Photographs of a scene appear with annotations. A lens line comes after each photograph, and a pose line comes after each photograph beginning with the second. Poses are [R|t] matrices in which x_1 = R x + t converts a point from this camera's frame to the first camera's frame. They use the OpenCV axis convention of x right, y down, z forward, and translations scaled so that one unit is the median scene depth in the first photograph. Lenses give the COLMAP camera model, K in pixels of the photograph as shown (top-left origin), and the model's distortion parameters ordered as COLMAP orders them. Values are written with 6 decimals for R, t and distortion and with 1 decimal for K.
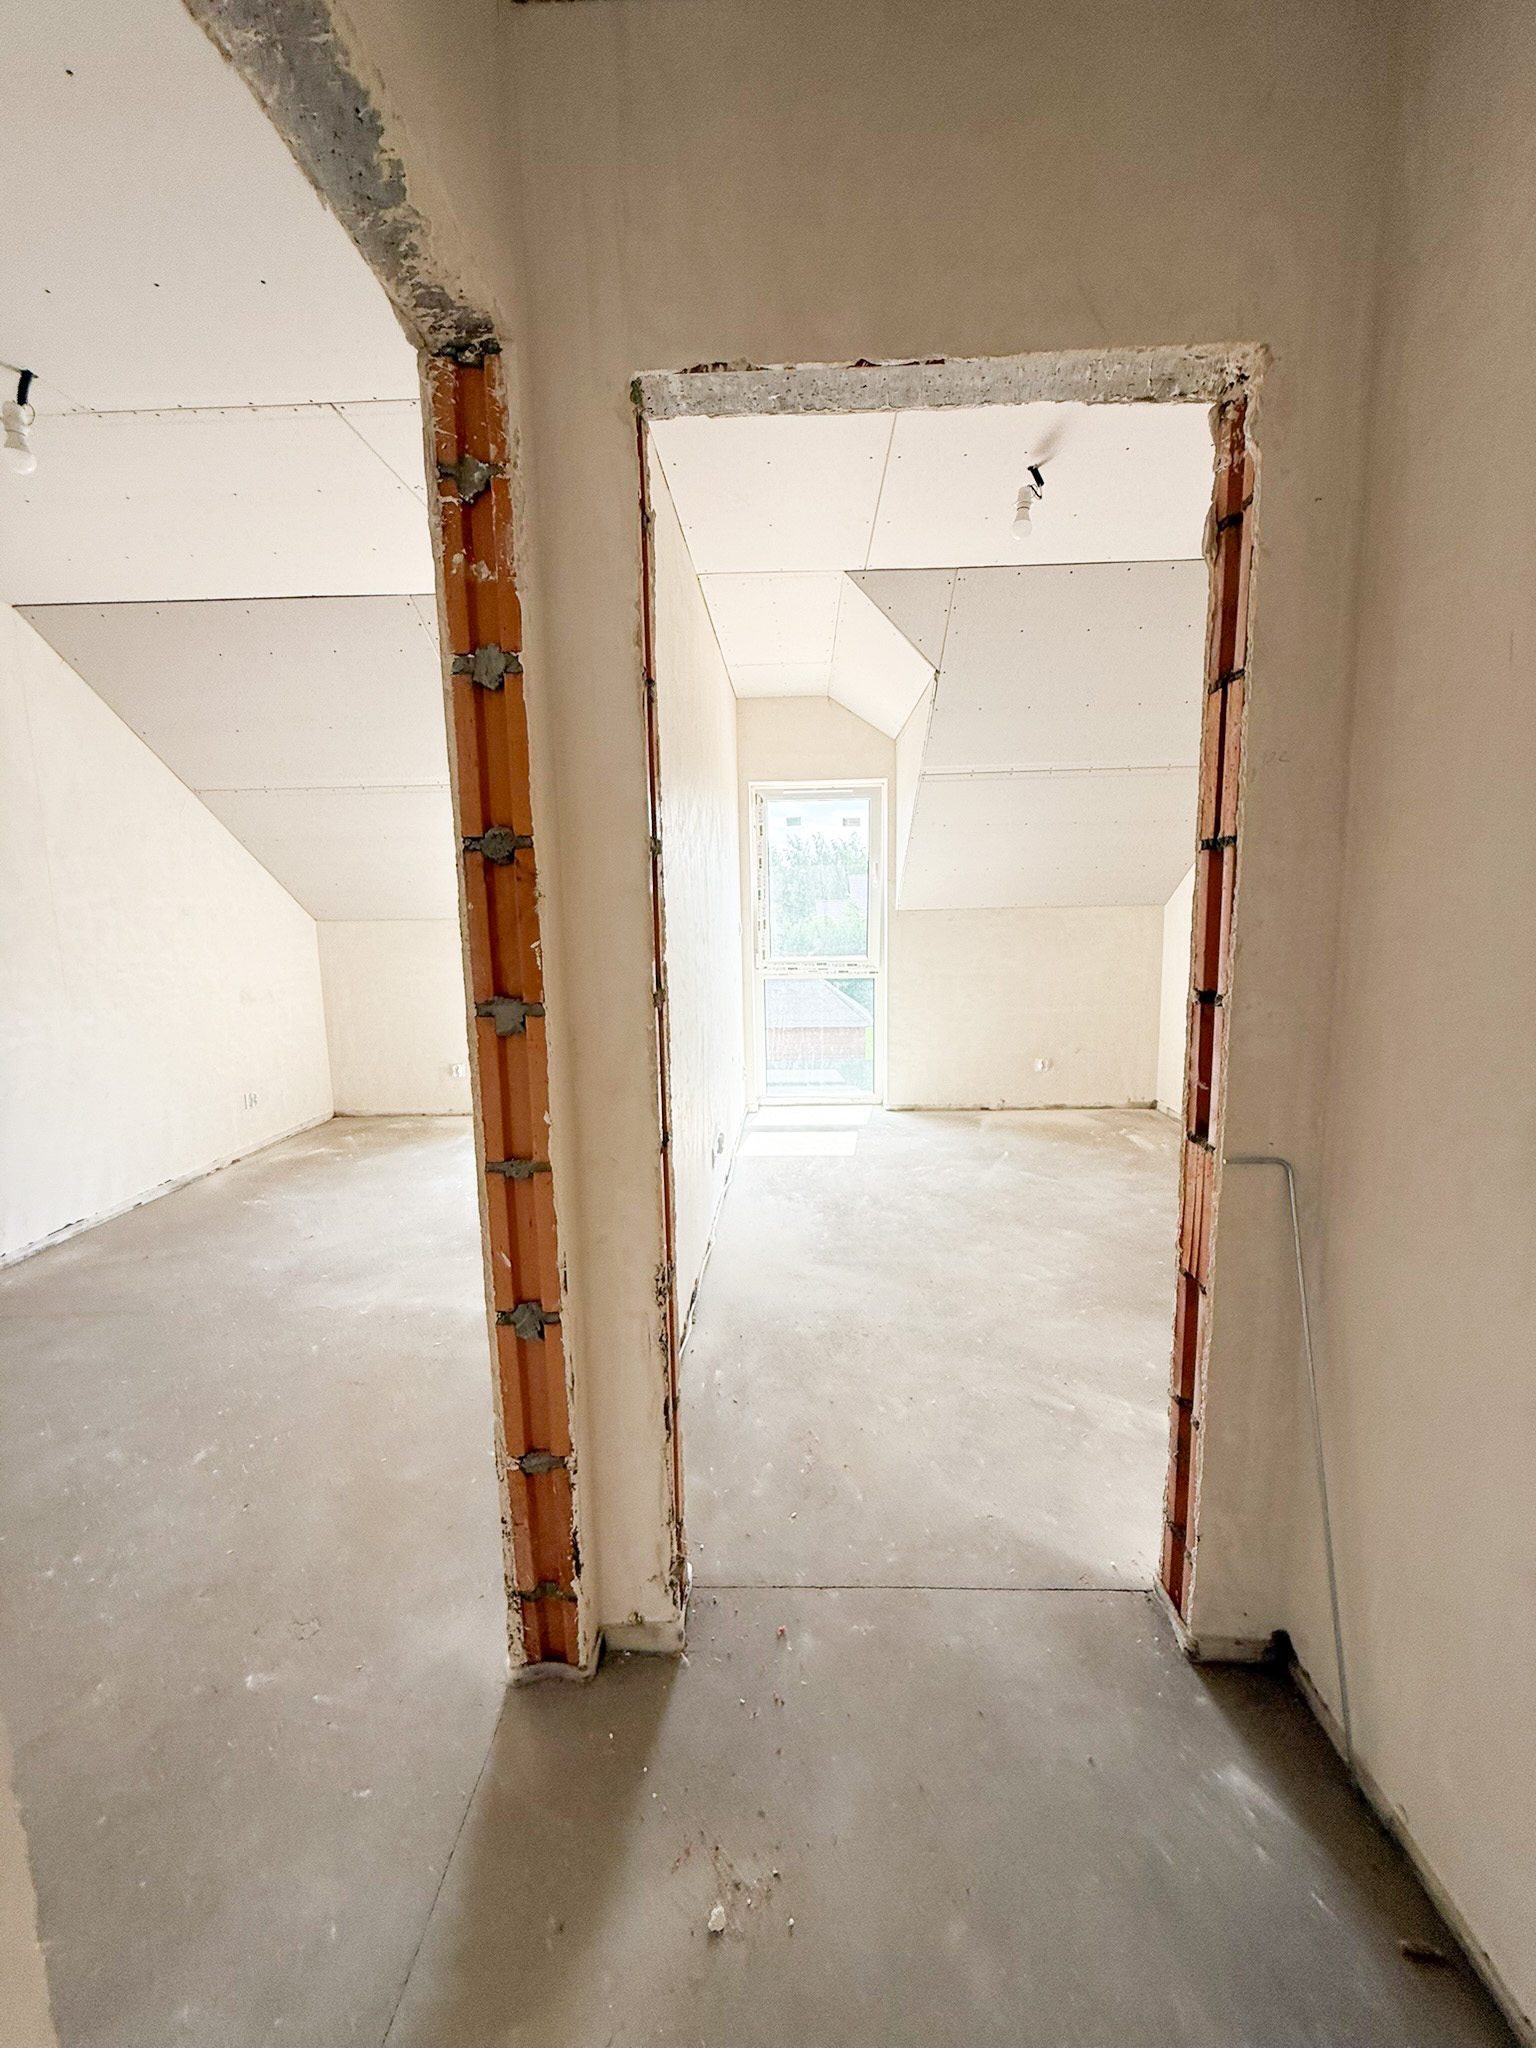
lens RADIAL K [[815.8, 0, 772.2], [0, 815.8, 1019.6], [0, 0, 1]] dist [-0.001034, 0.000631]
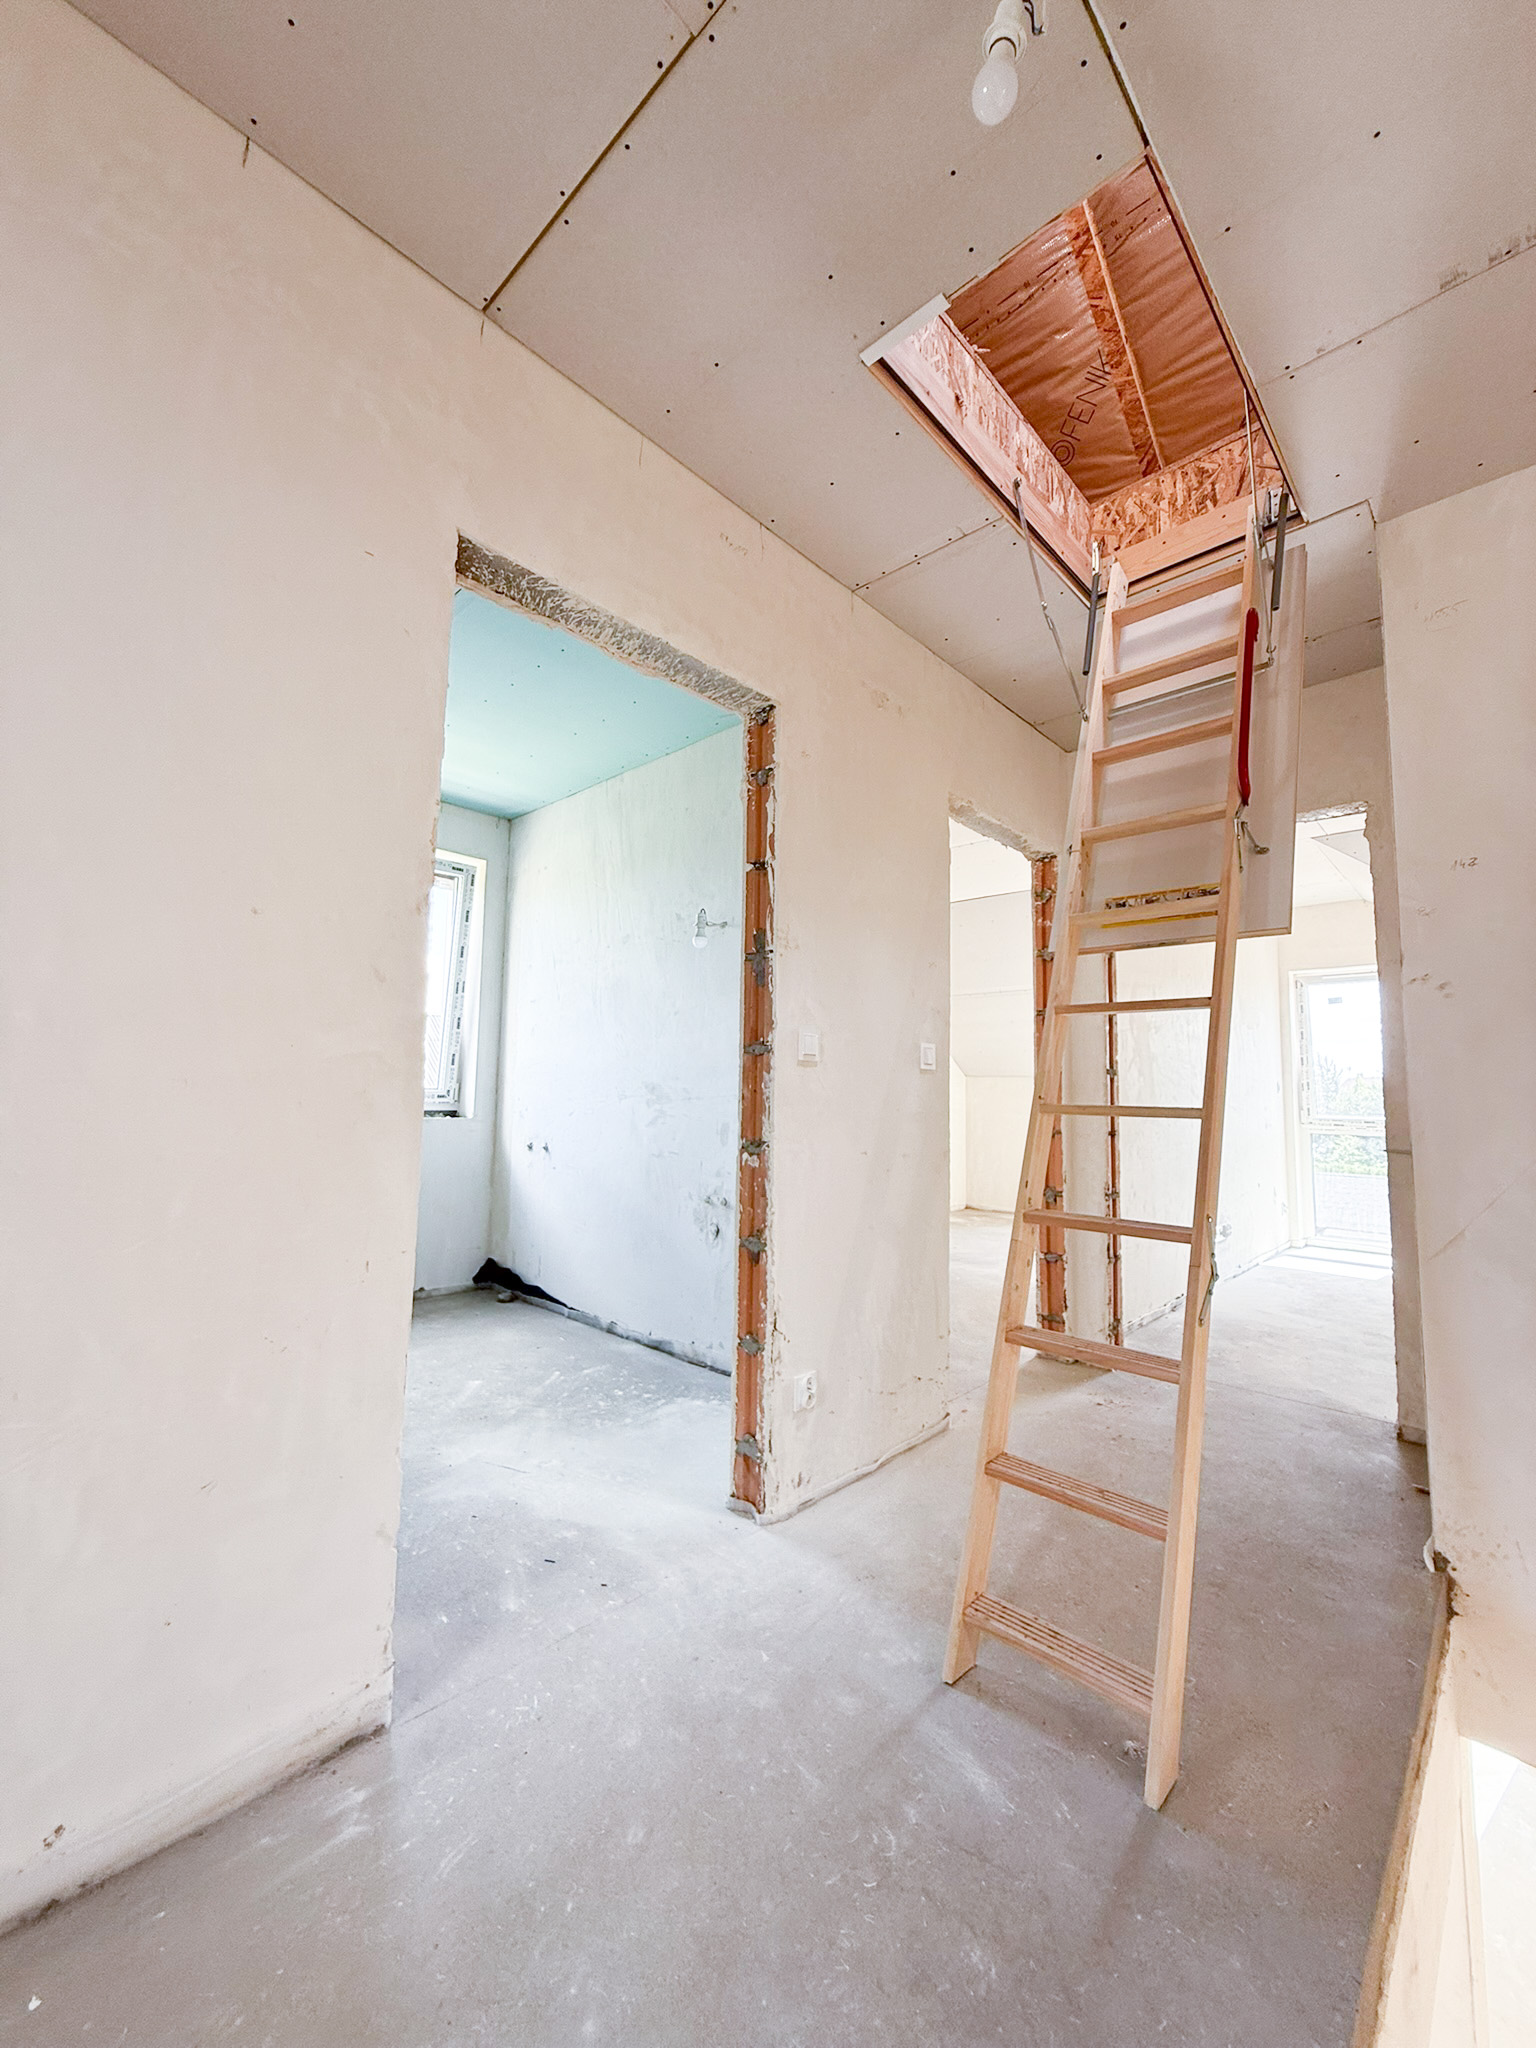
lens RADIAL K [[815.8, 0, 770.2], [0, 815.8, 1013.3], [0, 0, 1]] dist [-0.001034, 0.000631]
pose [[0.750140, -0.033035, -0.660453, 0.548961], [-0.125169, 0.973603, -0.190865, 0.303055], [0.649325, 0.225844, 0.726204, -1.139492]]
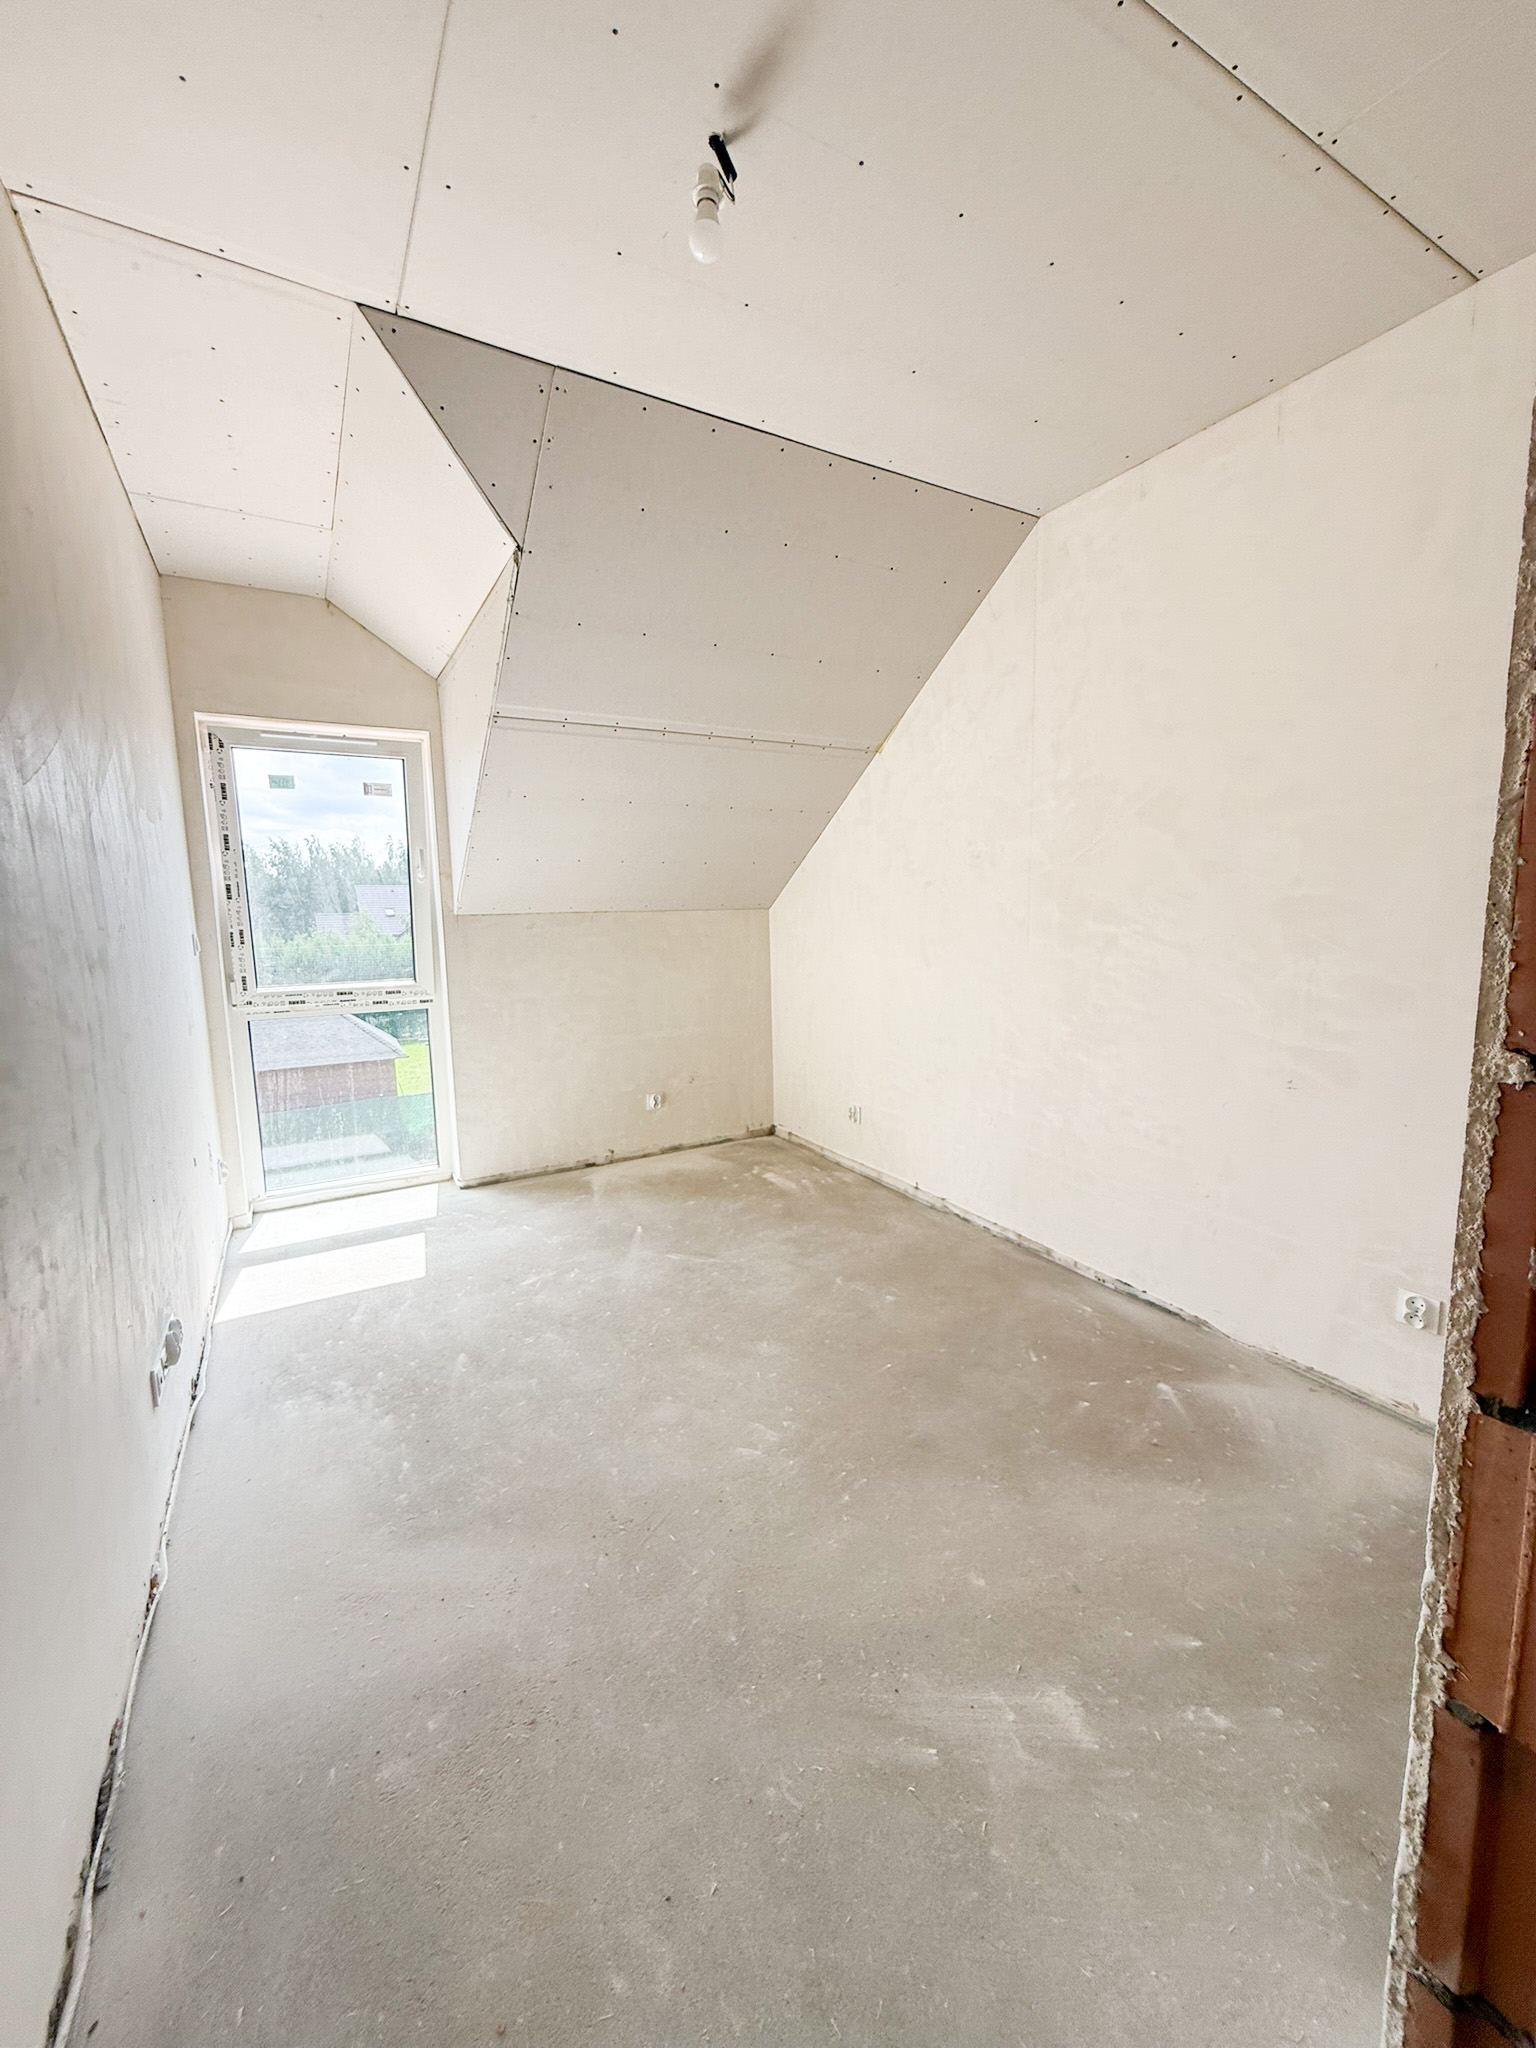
lens RADIAL K [[815.8, 0, 770.1], [0, 815.8, 1015.8], [0, 0, 1]] dist [-0.001034, 0.000631]
pose [[0.847563, -0.066318, 0.526536, 0.002579], [0.077656, 0.996980, 0.000569, -0.062718], [-0.524983, 0.040406, 0.850153, 0.655752]]
